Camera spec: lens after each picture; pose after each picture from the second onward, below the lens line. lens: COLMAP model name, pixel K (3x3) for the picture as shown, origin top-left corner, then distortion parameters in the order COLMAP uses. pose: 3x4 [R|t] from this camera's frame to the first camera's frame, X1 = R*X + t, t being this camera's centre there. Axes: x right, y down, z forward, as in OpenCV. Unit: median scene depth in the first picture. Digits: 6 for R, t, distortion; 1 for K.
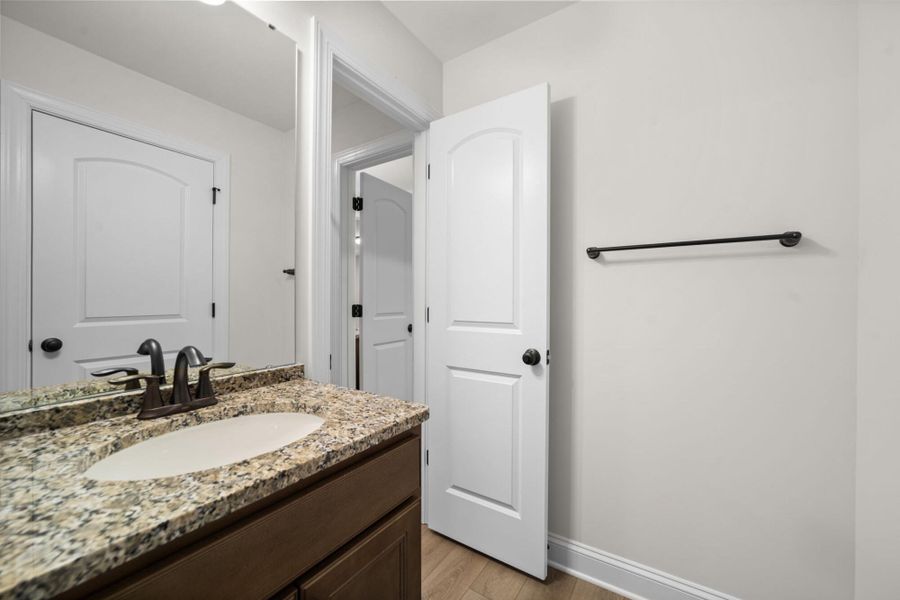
lens RADIAL K [[348.5, 0, 458.3], [0, 348.5, 296.8], [0, 0, 1]] dist [-0.020520, 0.005978]
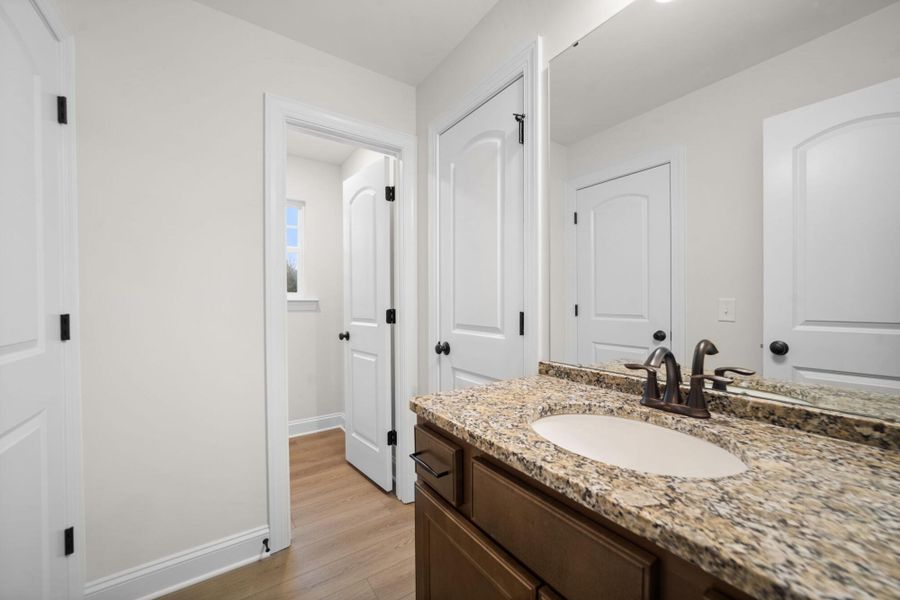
lens RADIAL K [[348.5, 0, 458.3], [0, 348.5, 296.8], [0, 0, 1]] dist [-0.020520, 0.005978]
pose [[-0.378712, -0.033021, -0.924926, 0.416106], [-0.004715, 0.999419, -0.033749, 0.035552], [0.925503, -0.008420, -0.378647, 0.861133]]
